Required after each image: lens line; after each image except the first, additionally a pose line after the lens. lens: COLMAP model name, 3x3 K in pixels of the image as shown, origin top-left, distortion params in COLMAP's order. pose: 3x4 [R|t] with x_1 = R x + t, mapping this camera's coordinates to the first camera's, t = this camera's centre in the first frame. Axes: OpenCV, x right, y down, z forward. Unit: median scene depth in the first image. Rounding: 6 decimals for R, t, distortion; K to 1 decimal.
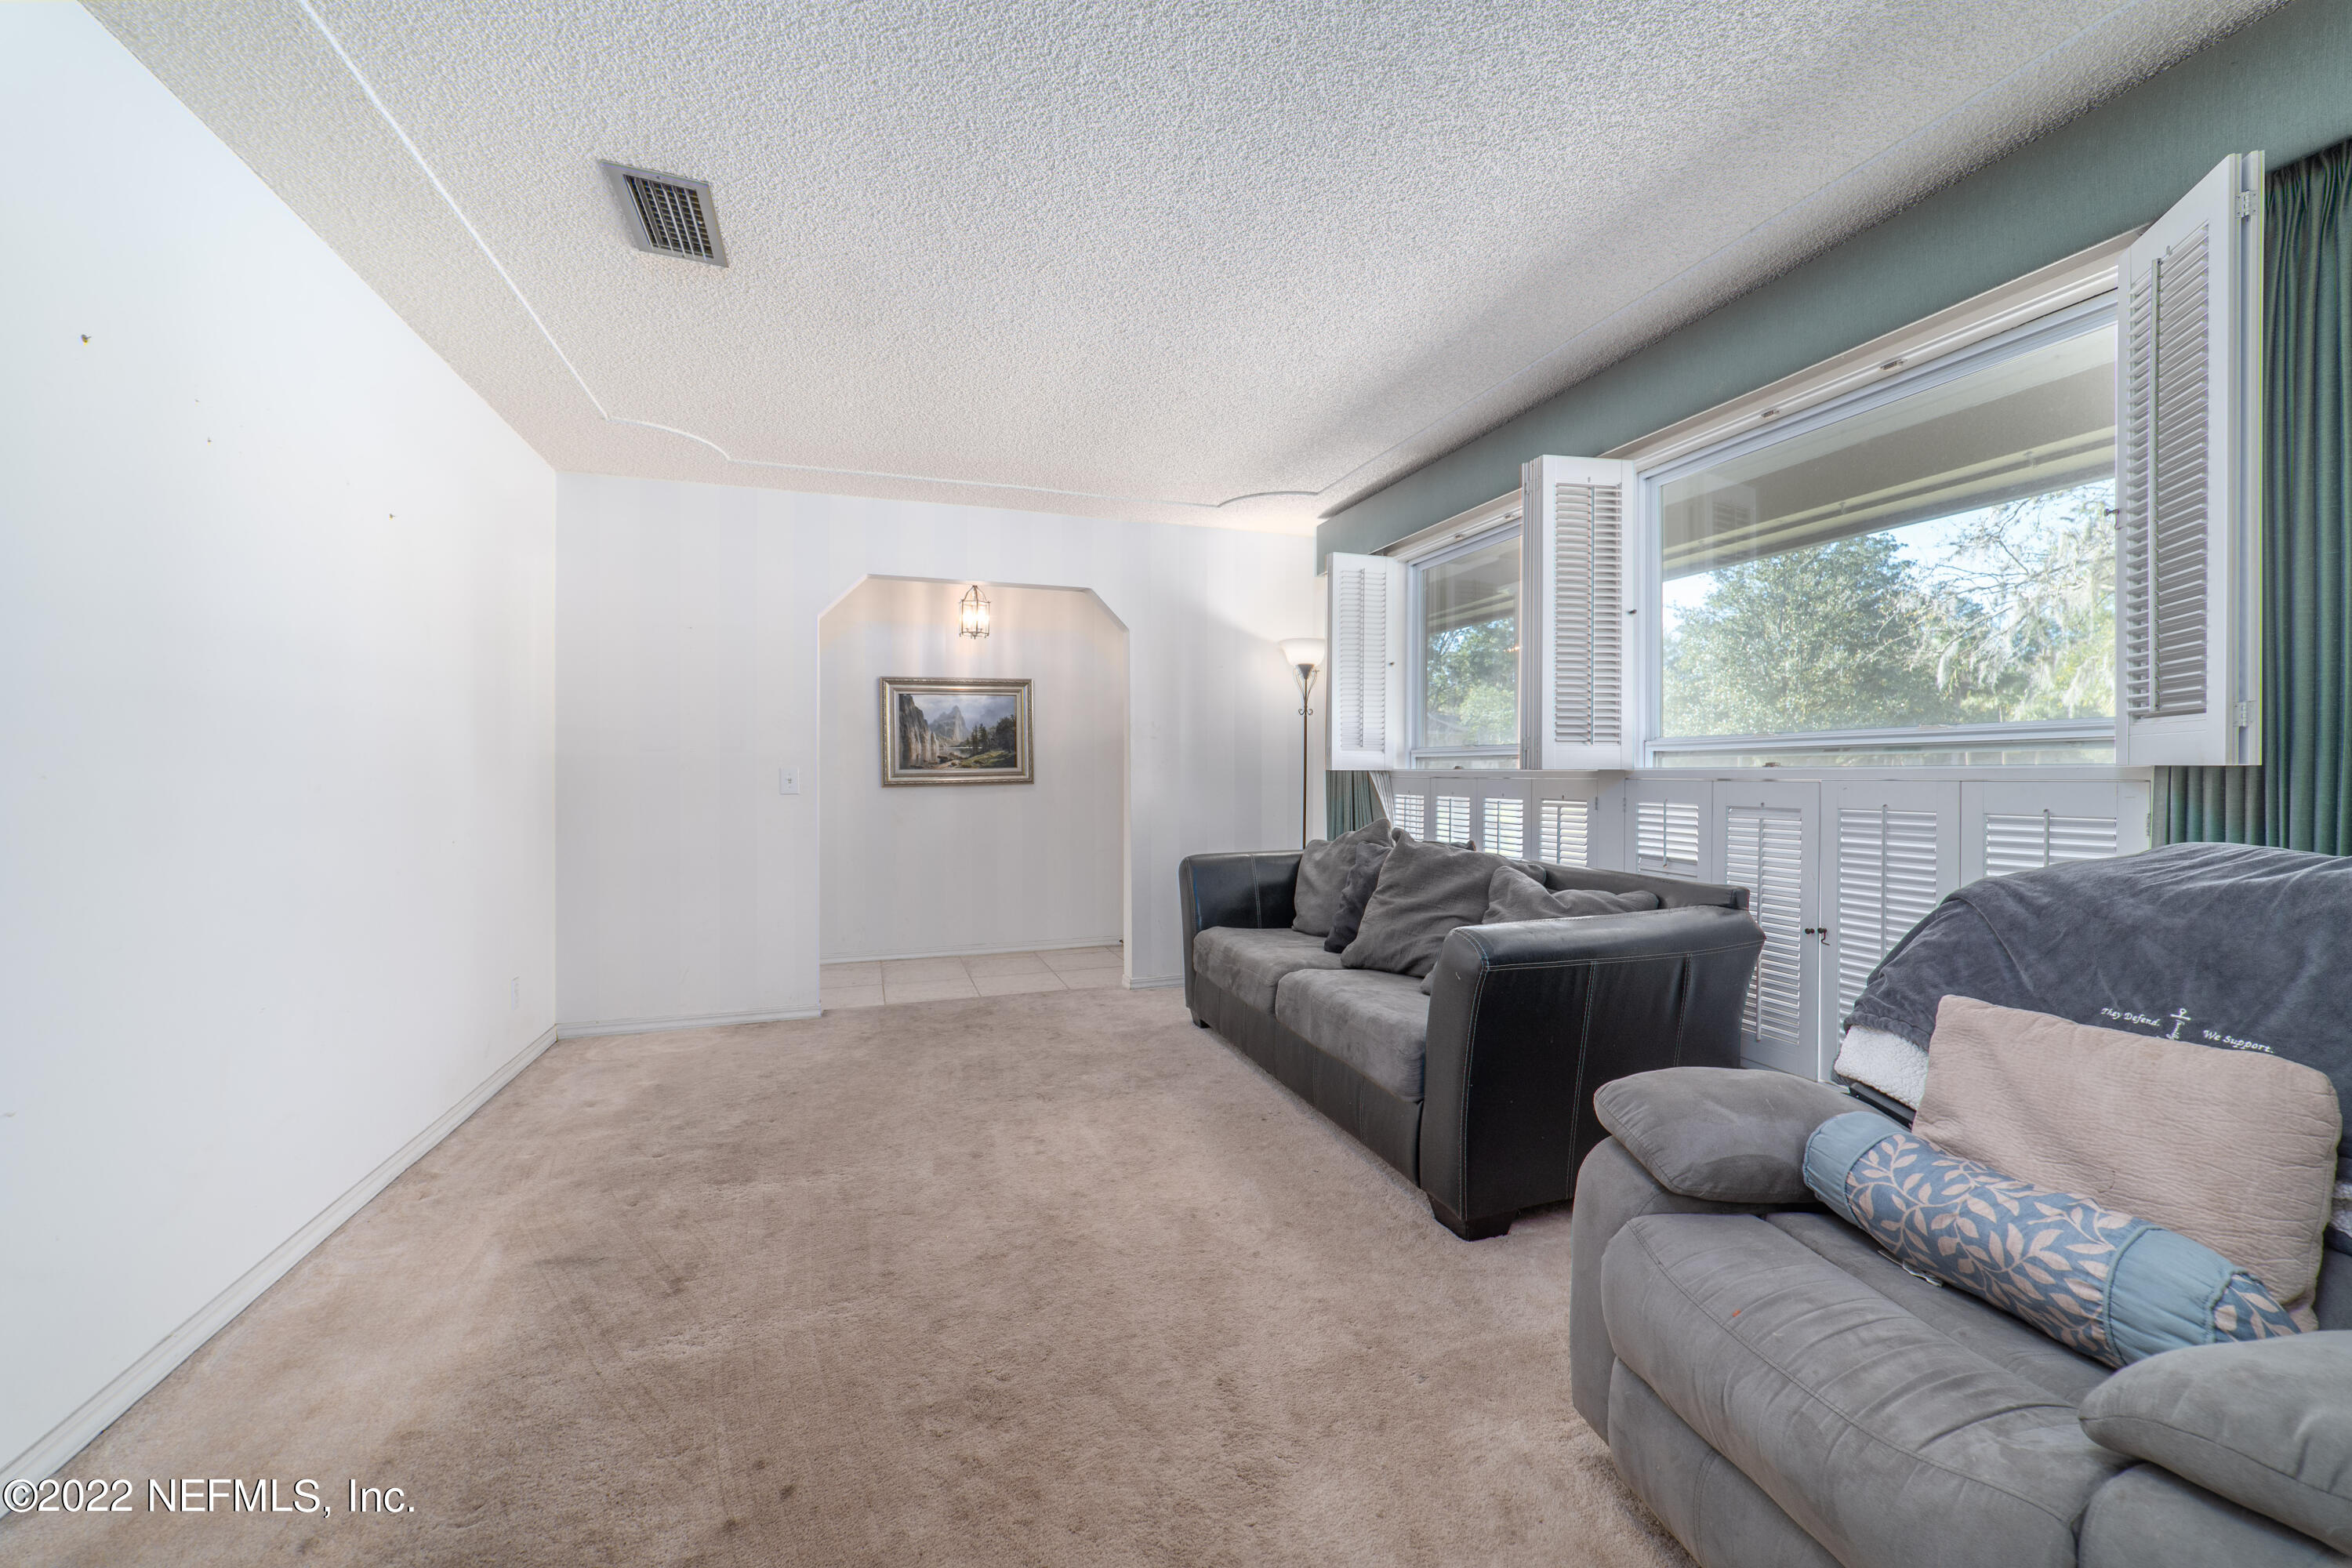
lens RADIAL K [[914.2, 0, 1159.8], [0, 914.2, 772.3], [0, 0, 1]] dist [-0.011894, 0.000165]
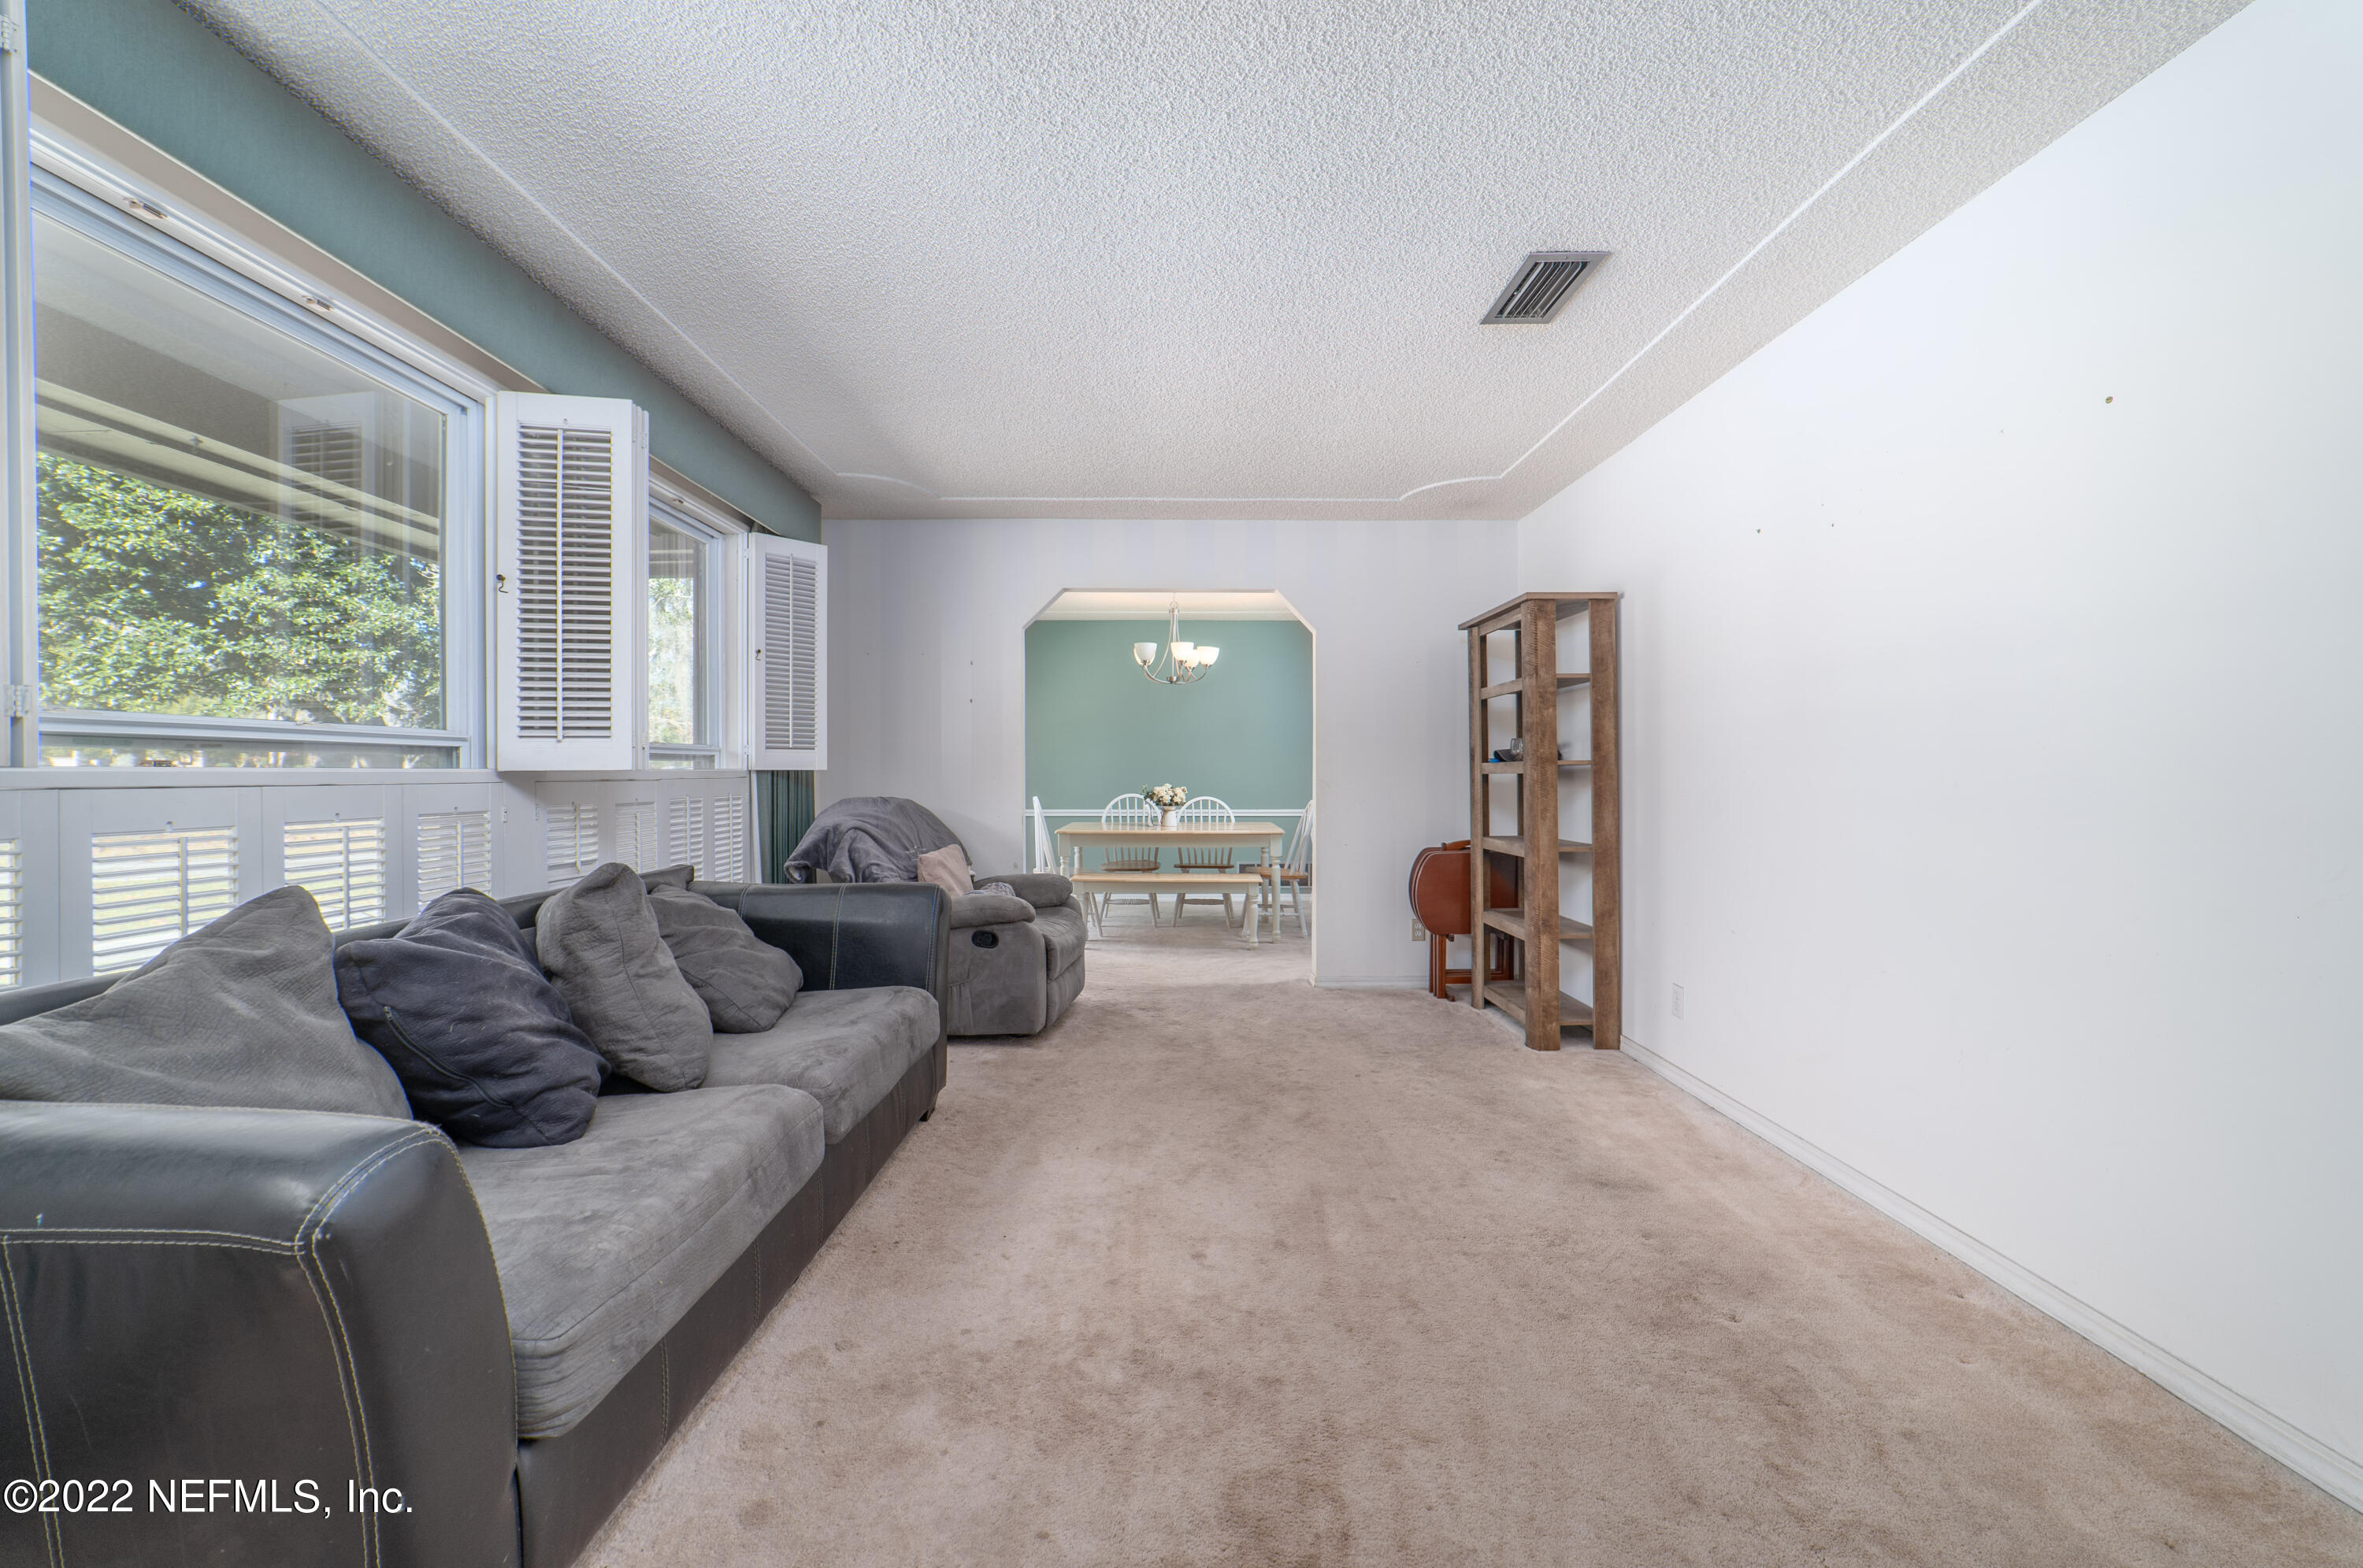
lens RADIAL K [[918.4, 0, 1165.2], [0, 918.4, 772.3], [0, 0, 1]] dist [-0.011894, 0.000165]
pose [[-0.948000, 0.003704, 0.318248, -0.413149], [0.005372, 0.999976, 0.004362, -0.005893], [-0.318224, 0.005845, -0.947998, 2.054226]]
